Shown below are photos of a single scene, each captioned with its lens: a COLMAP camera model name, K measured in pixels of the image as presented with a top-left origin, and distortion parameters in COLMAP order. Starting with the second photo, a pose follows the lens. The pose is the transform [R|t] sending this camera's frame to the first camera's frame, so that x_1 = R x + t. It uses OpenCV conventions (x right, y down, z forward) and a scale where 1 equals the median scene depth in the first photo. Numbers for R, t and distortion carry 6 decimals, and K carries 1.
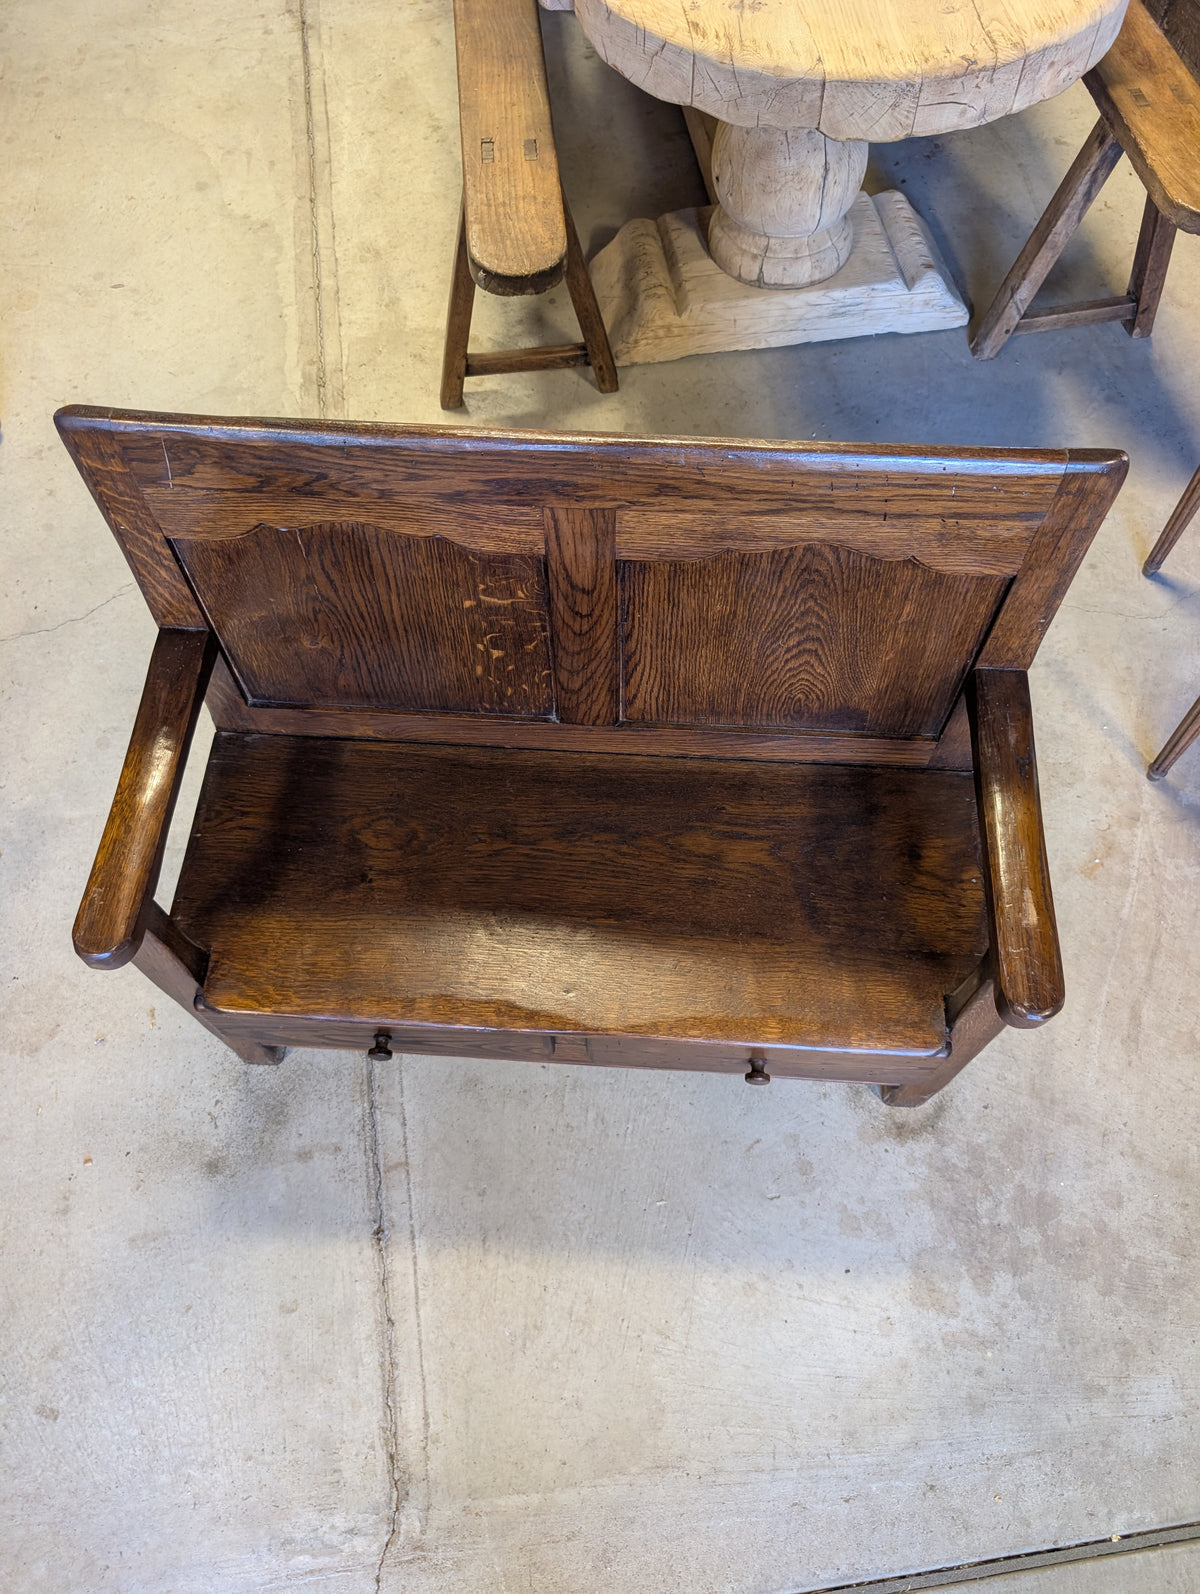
lens RADIAL K [[1177.0, 0, 599.8], [0, 1177.0, 815.0], [0, 0, 1]] dist [-0.007981, 0.000533]
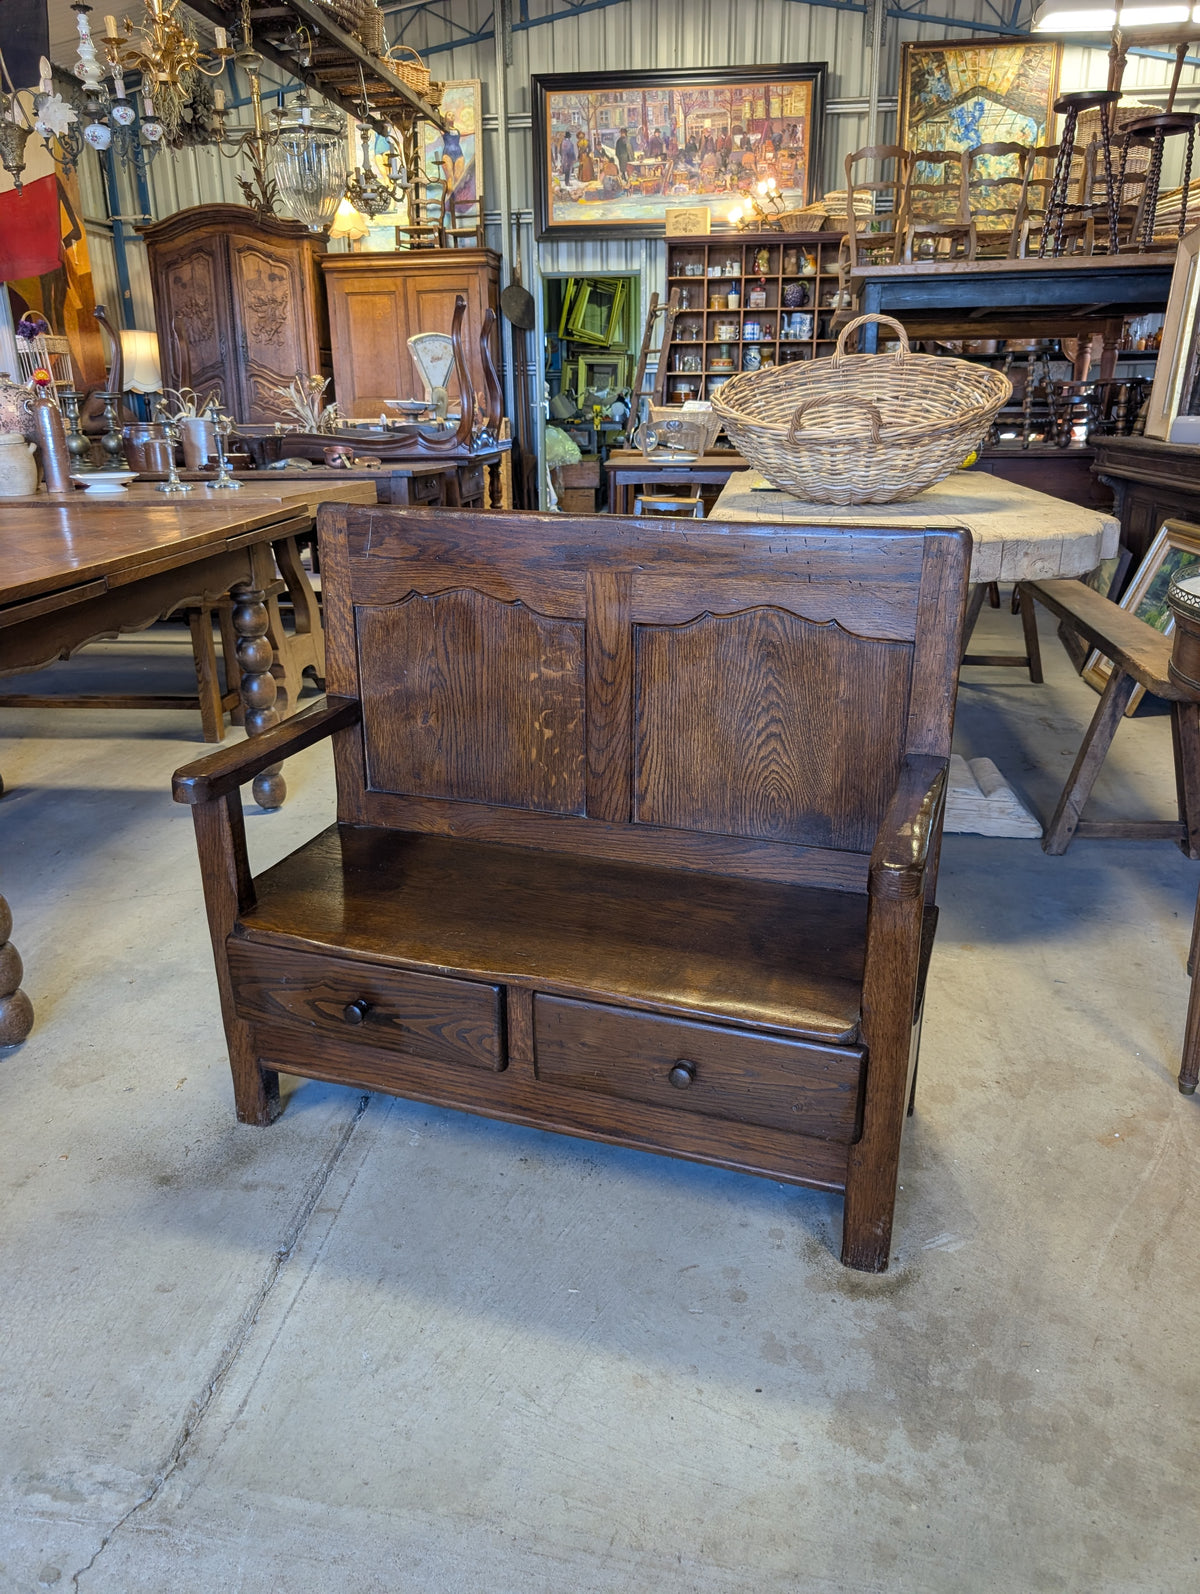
lens RADIAL K [[1177.0, 0, 603.9], [0, 1177.0, 763.7], [0, 0, 1]] dist [-0.007981, 0.000533]
pose [[0.962405, 0.096405, -0.253933, 0.294185], [-0.245053, 0.711417, -0.658662, 0.697906], [0.117154, 0.696127, 0.708296, 0.077638]]
